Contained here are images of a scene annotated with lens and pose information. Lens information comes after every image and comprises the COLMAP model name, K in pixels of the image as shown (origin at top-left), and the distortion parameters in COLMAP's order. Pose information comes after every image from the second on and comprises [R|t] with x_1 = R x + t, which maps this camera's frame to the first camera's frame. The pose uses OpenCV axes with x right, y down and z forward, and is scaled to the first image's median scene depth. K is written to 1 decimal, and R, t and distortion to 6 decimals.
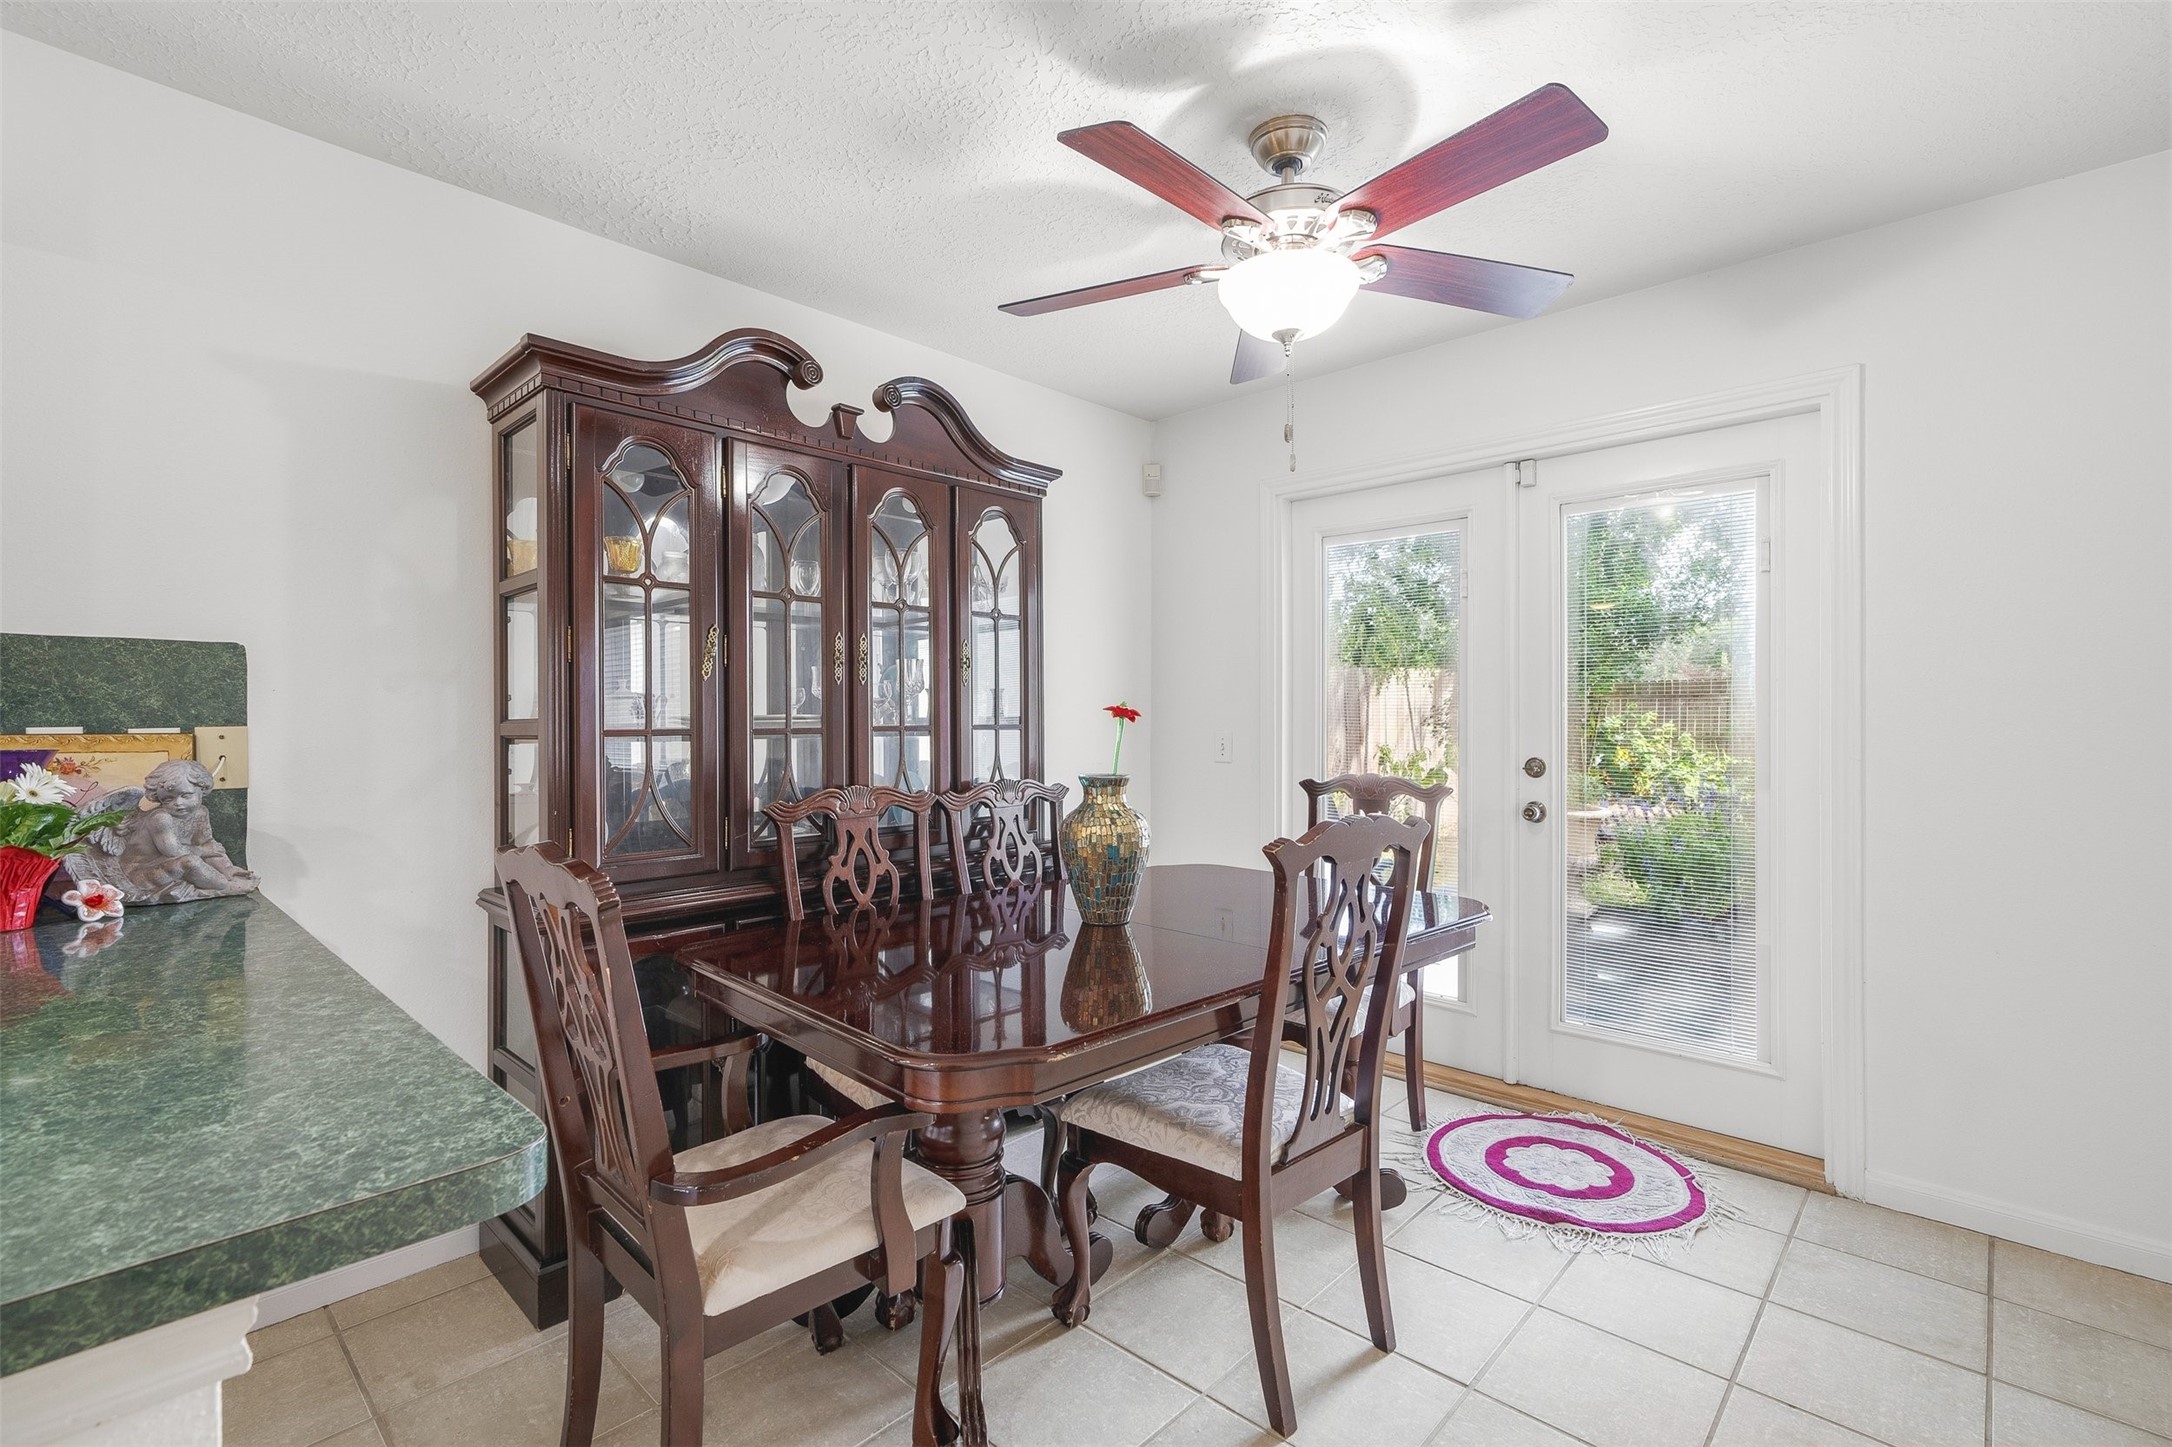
lens RADIAL K [[980.6, 0, 1074.2], [0, 980.6, 724.7], [0, 0, 1]] dist [-0.000187, 0.000420]
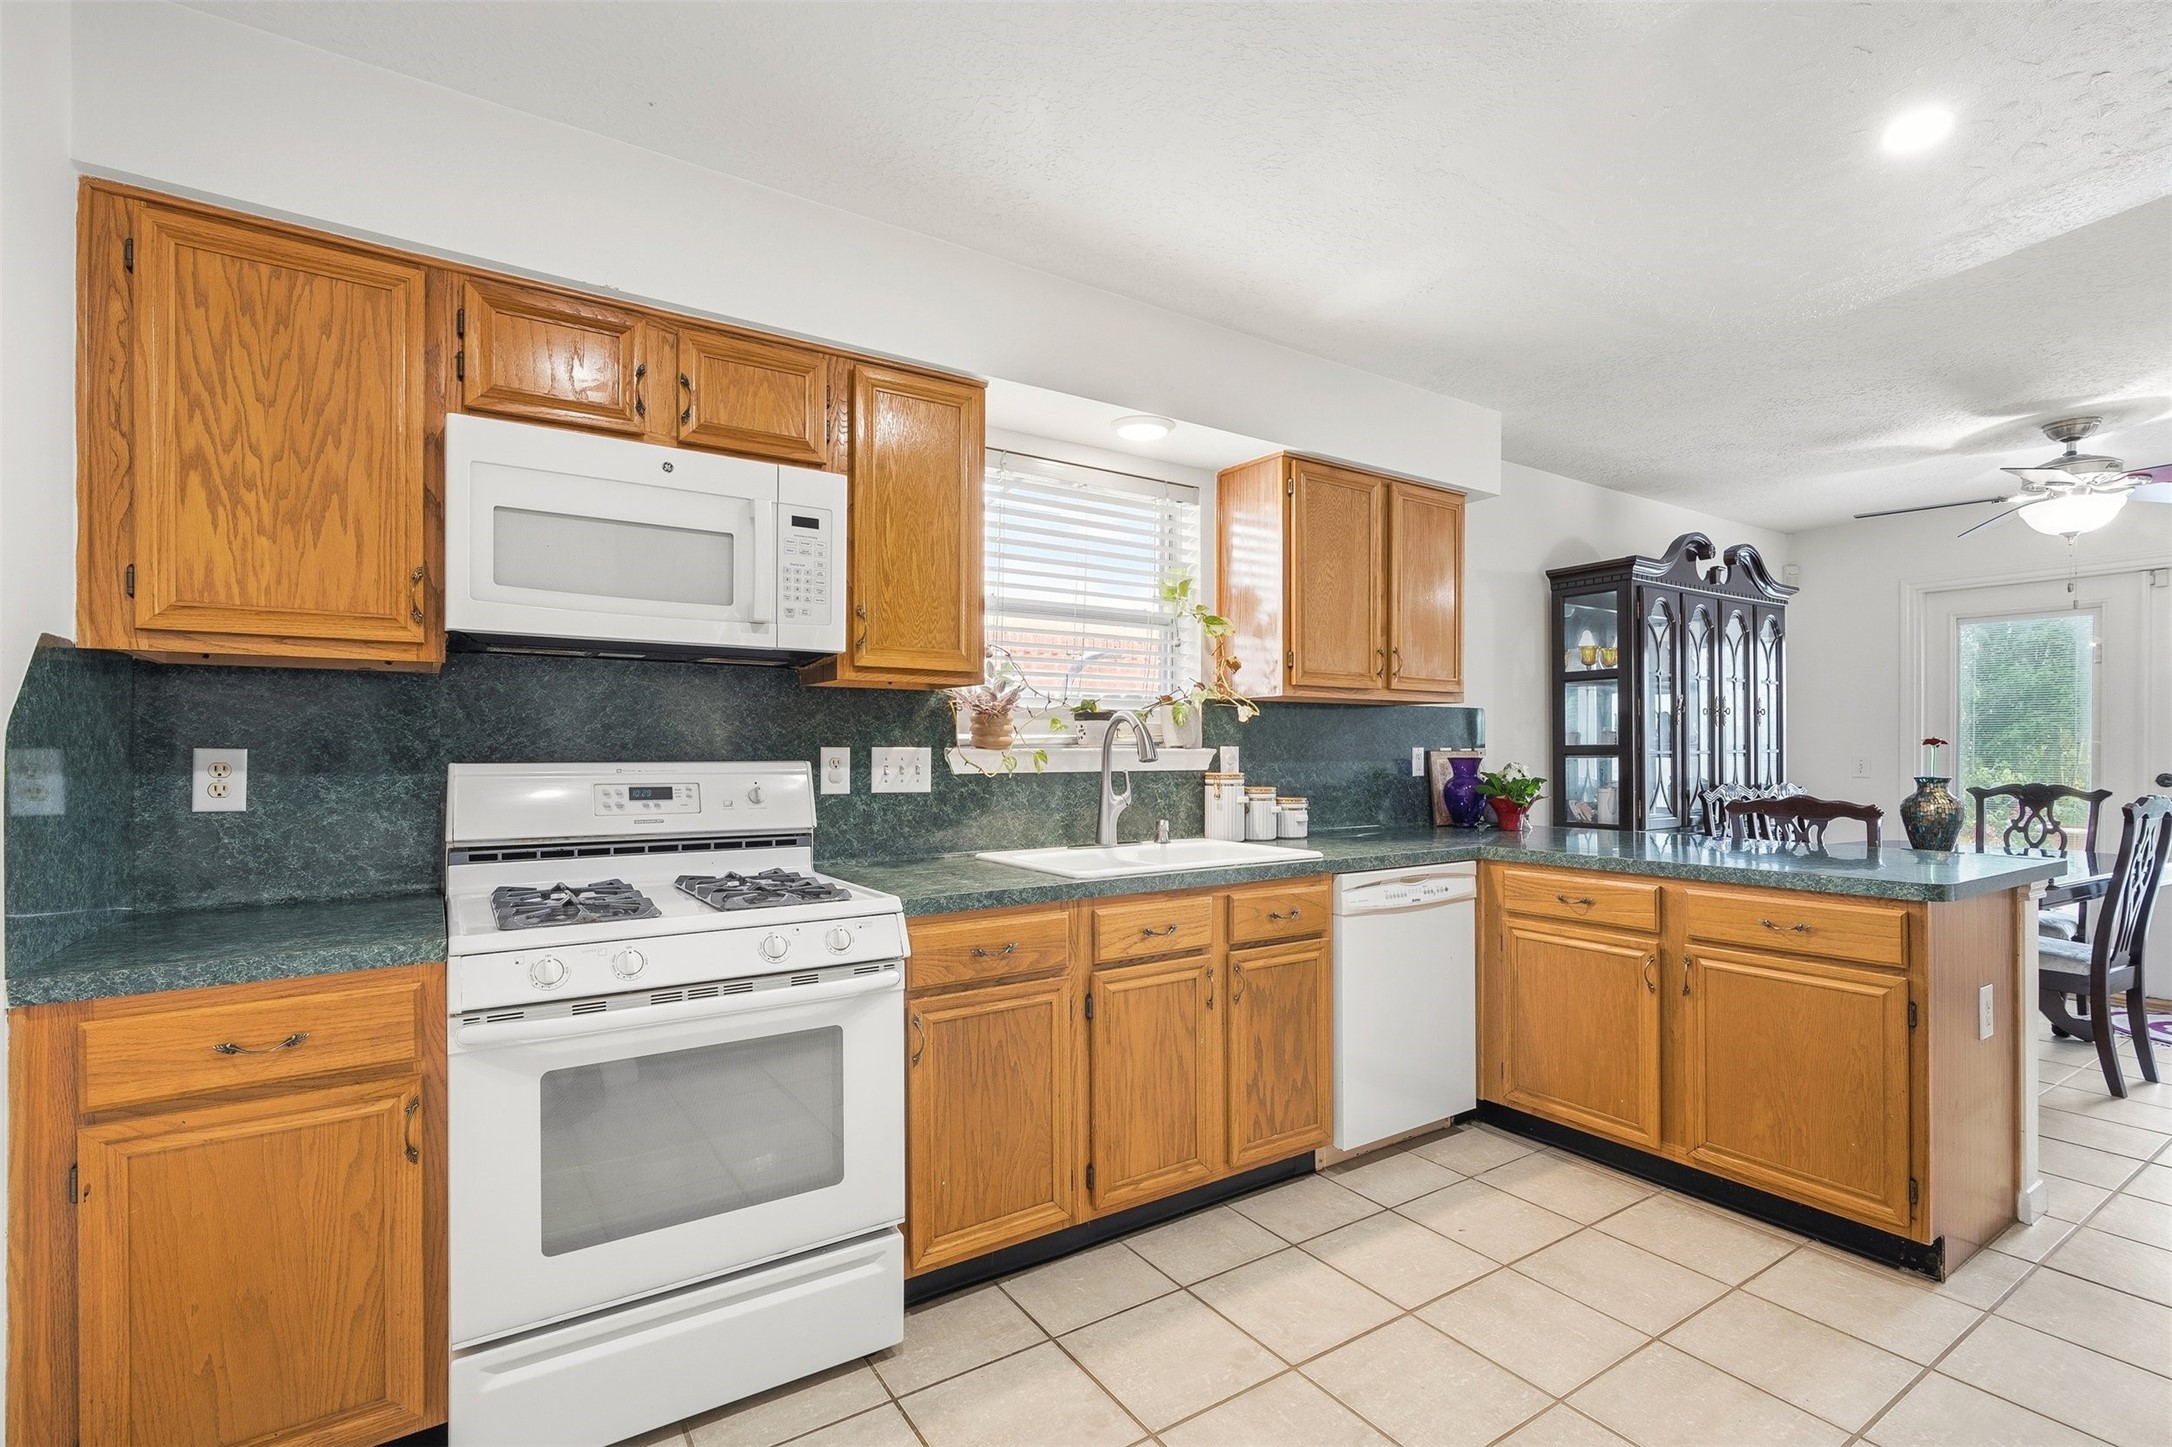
lens RADIAL K [[980.6, 0, 1100.0], [0, 980.6, 754.4], [0, 0, 1]] dist [-0.000187, 0.000420]
pose [[0.973732, 0.004518, -0.227653, -4.203702], [-0.003842, 0.999987, 0.003415, 0.040341], [0.227665, -0.002450, 0.973736, -4.426628]]
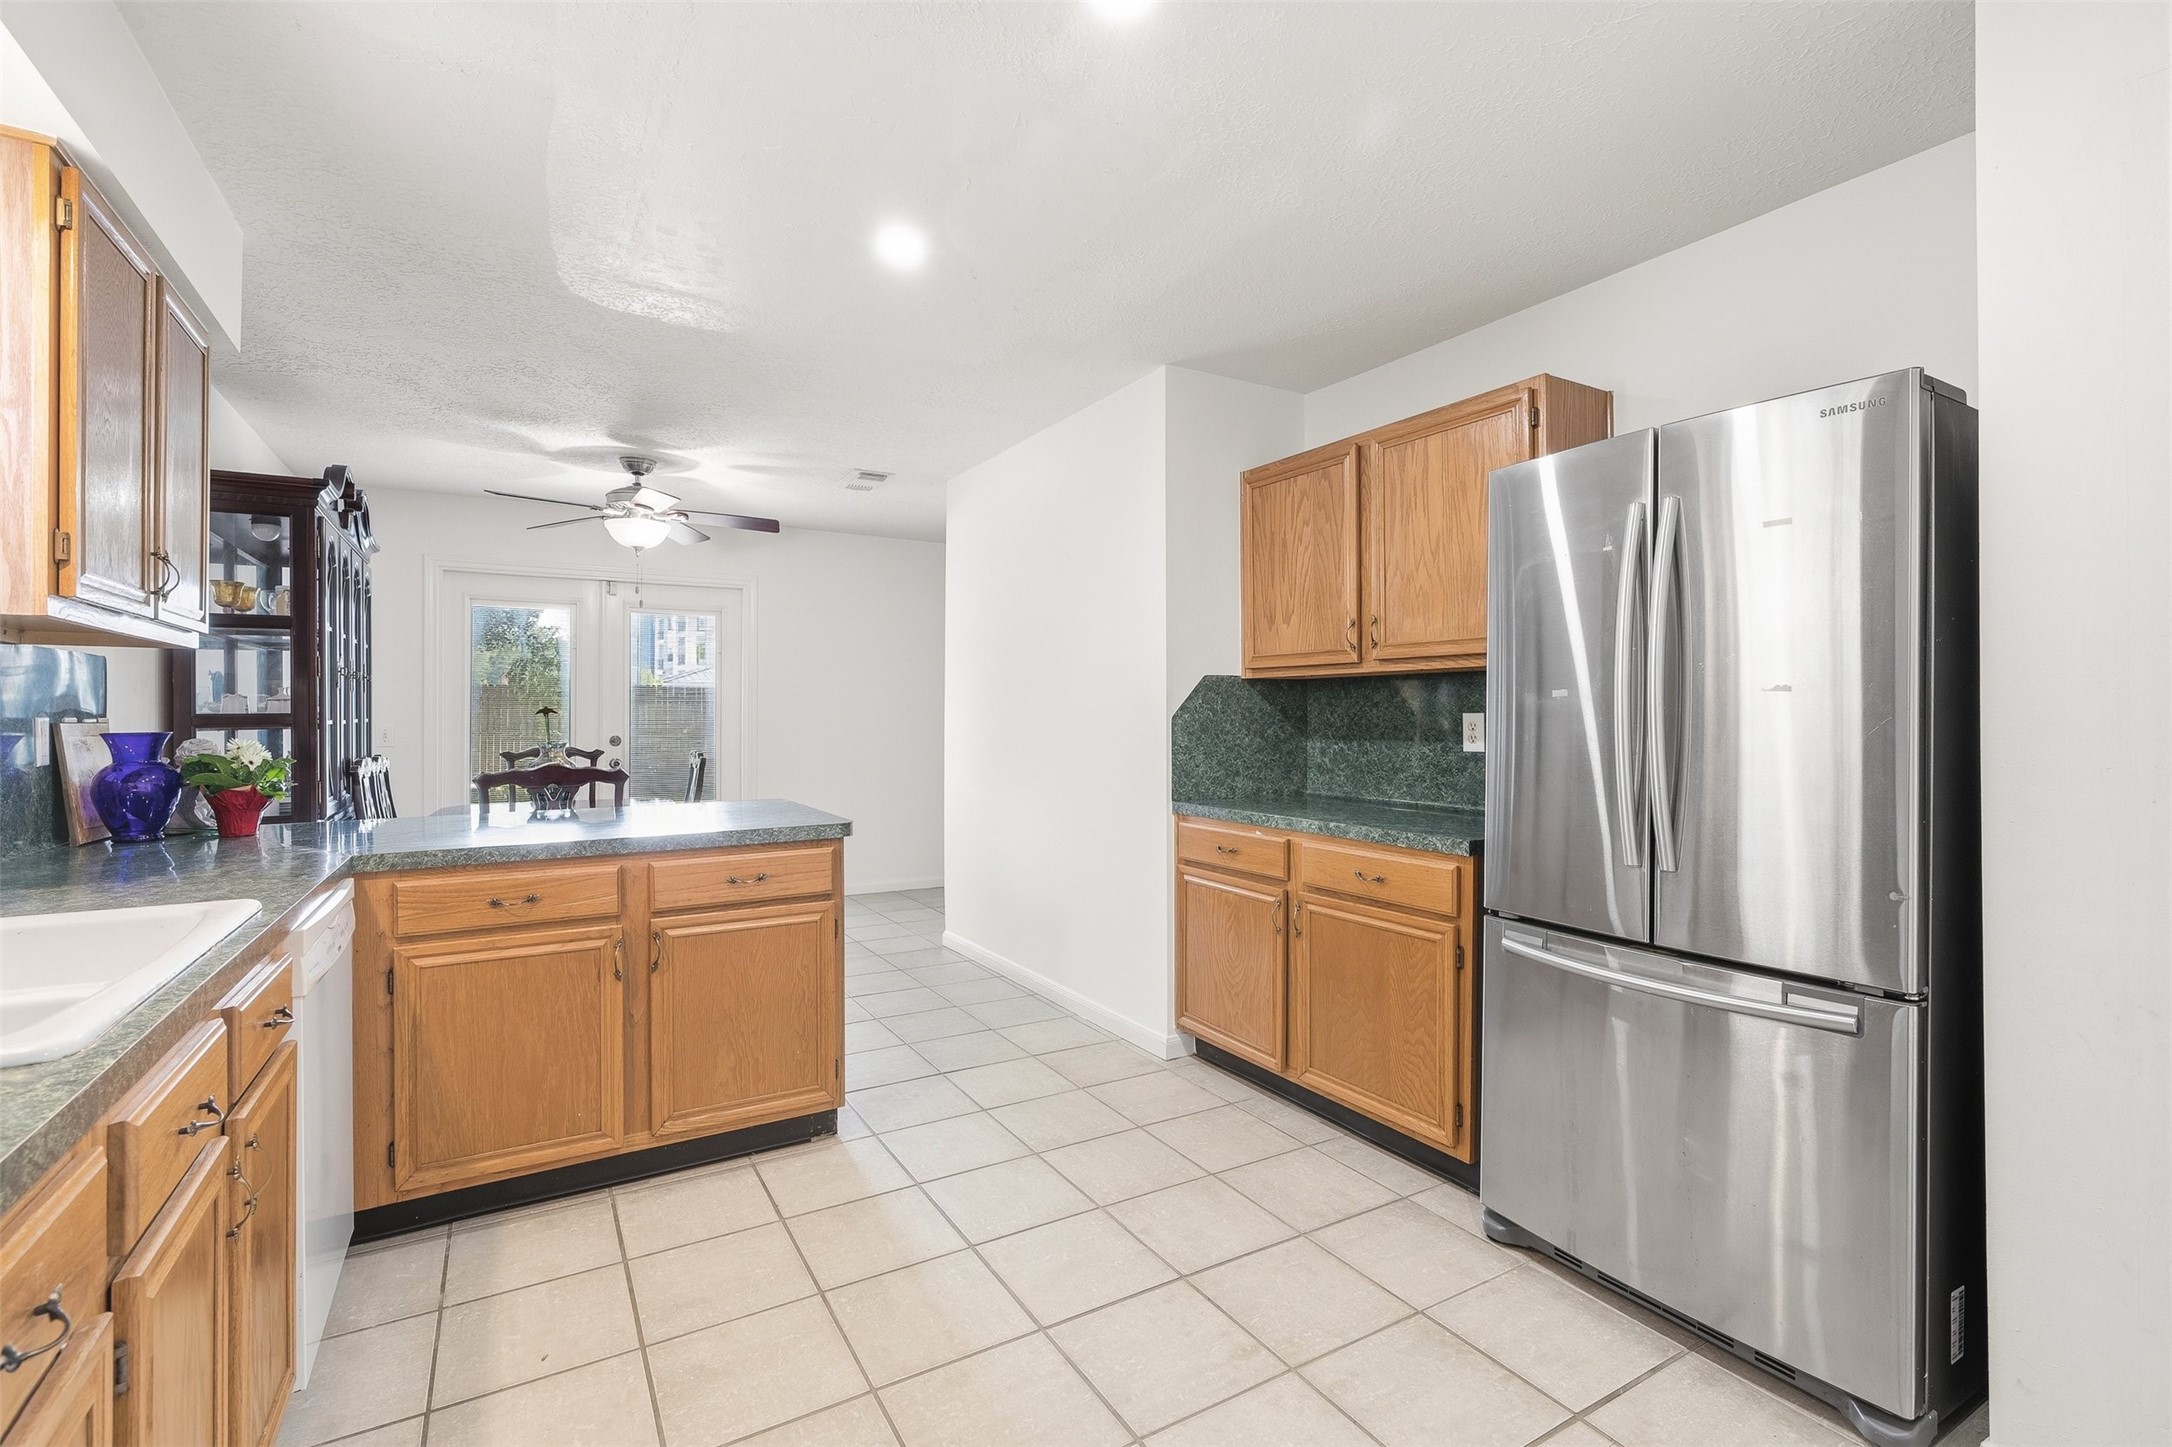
lens RADIAL K [[980.6, 0, 1085.3], [0, 980.6, 709.1], [0, 0, 1]] dist [-0.000187, 0.000420]
pose [[0.280242, 0.009904, 0.959878, -6.363294], [0.003725, 0.999928, -0.011404, 0.037995], [-0.959922, 0.006771, 0.280185, -2.427967]]
